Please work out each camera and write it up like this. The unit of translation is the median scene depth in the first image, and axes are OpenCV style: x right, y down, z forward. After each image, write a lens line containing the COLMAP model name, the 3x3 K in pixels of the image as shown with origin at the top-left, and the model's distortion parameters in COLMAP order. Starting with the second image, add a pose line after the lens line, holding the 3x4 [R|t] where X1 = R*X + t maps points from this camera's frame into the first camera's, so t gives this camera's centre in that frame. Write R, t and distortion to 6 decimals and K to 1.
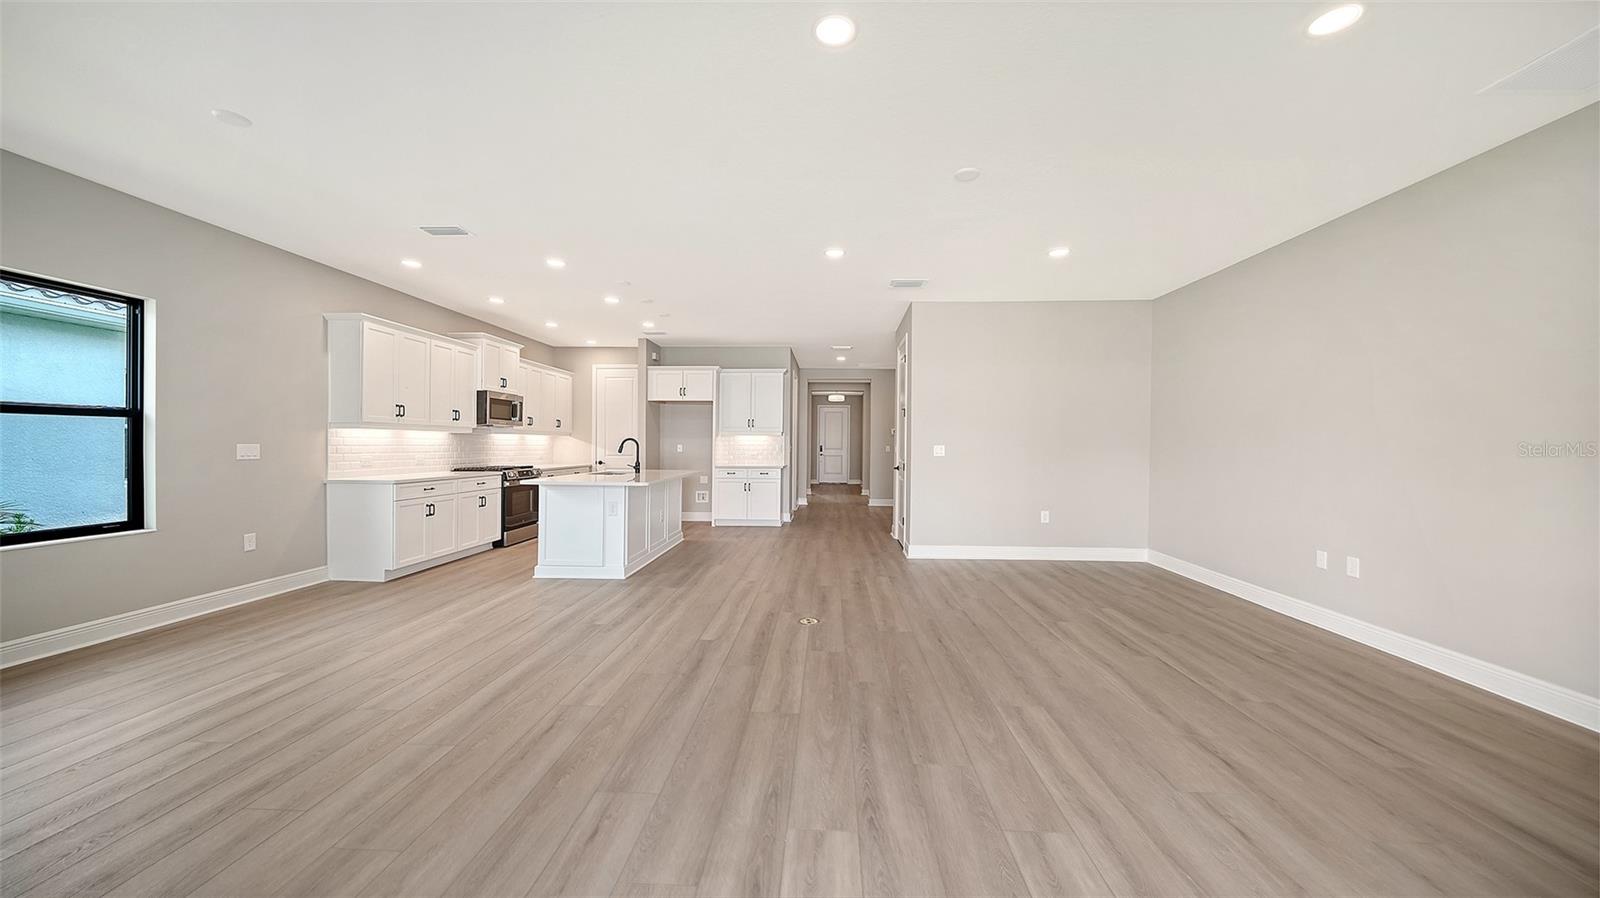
lens RADIAL K [[553.6, 0, 814.2], [0, 553.6, 448.4], [0, 0, 1]] dist [-0.001015, -0.000912]
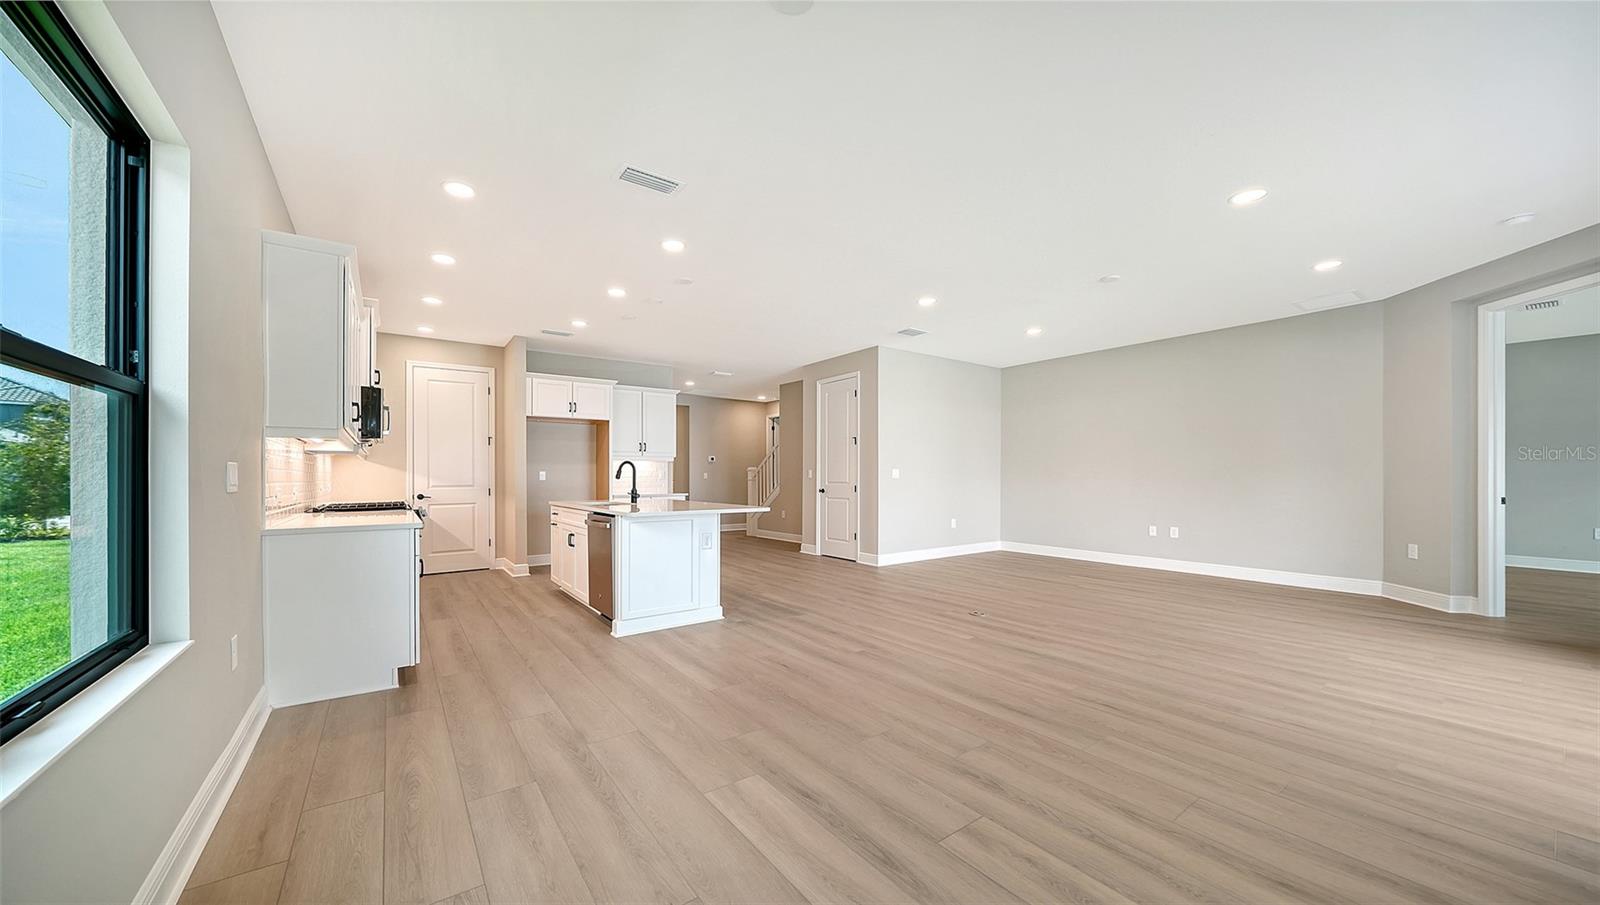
lens RADIAL K [[550.5, 0, 807.5], [0, 550.5, 461.9], [0, 0, 1]] dist [0.000121, -0.000053]
pose [[0.784209, 0.007948, 0.620446, -0.638037], [0.013811, 0.999447, -0.030258, 0.012355], [-0.620343, 0.032298, 0.783665, 0.184396]]
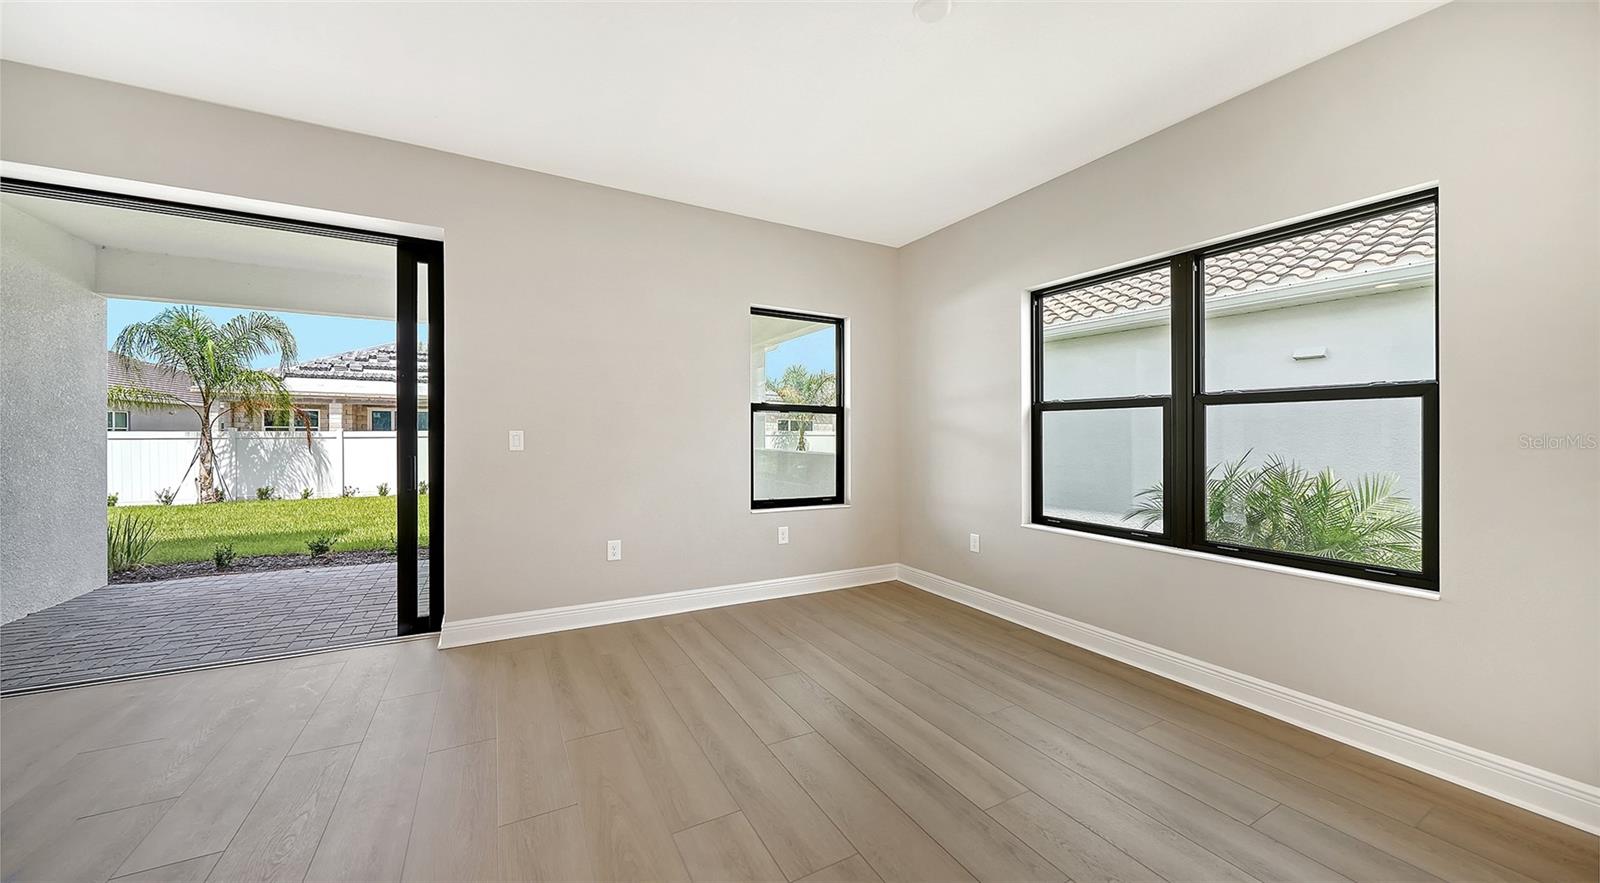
lens RADIAL K [[553.6, 0, 807.3], [0, 553.6, 431.8], [0, 0, 1]] dist [-0.001015, -0.000912]
pose [[-0.858768, -0.011159, -0.512242, -0.213976], [-0.015898, 0.999862, 0.004870, -0.005697], [0.512117, 0.012326, -0.858827, 0.682045]]
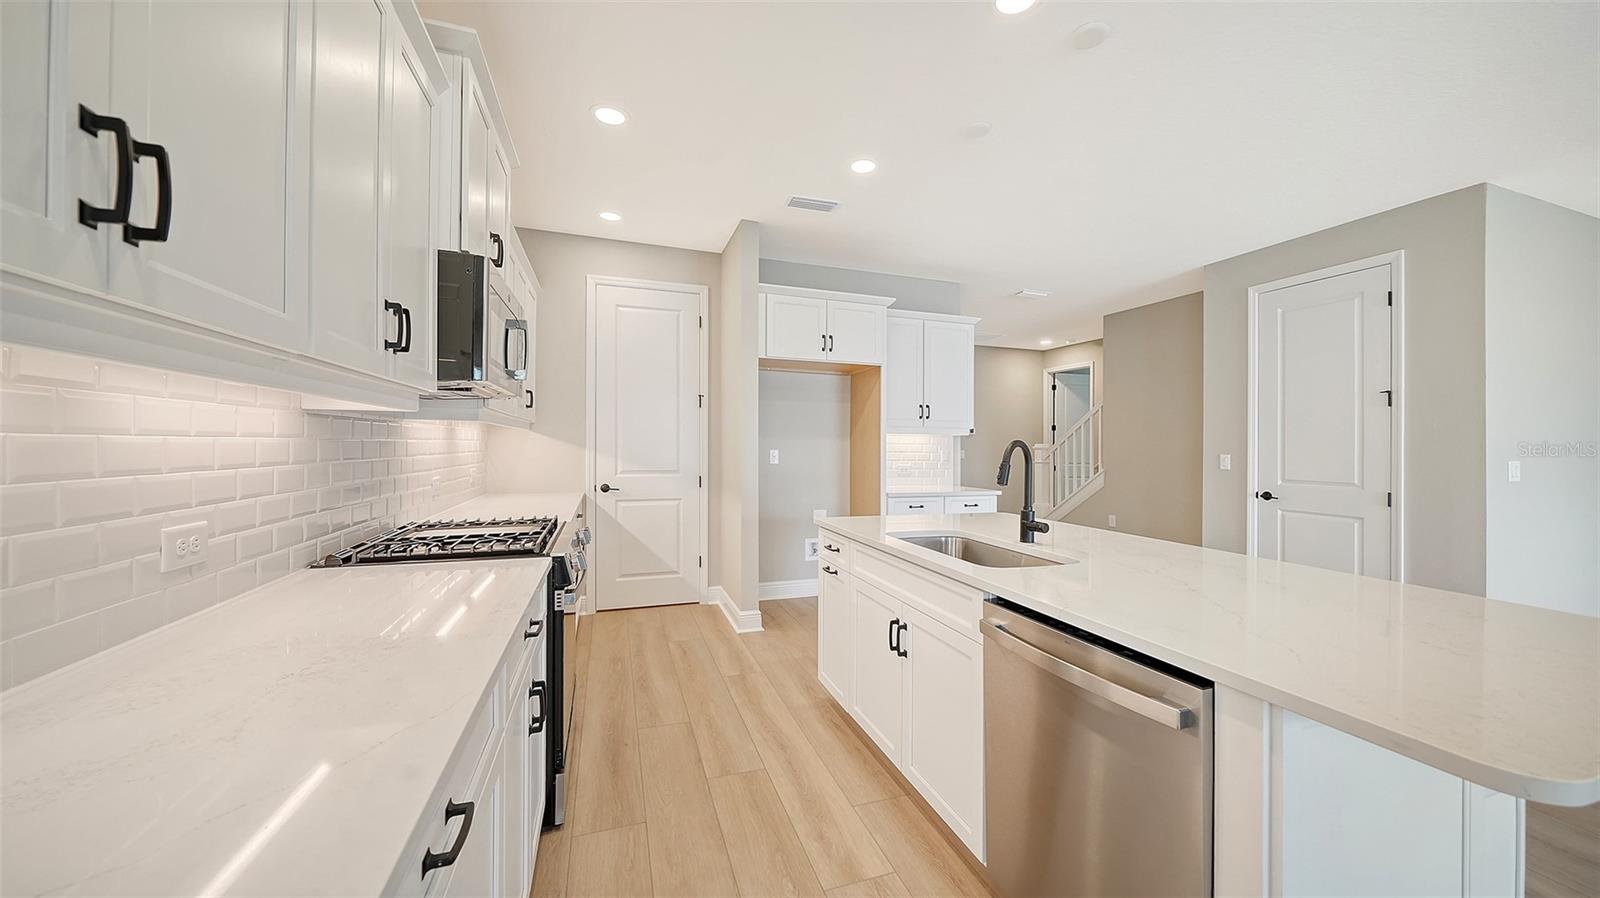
lens RADIAL K [[553.6, 0, 812.8], [0, 553.6, 442.5], [0, 0, 1]] dist [-0.001015, -0.000912]
pose [[0.932247, 0.010060, 0.361683, -0.573570], [-0.006652, 0.999921, -0.010665, -0.013105], [-0.361762, 0.007536, 0.932240, 0.741595]]
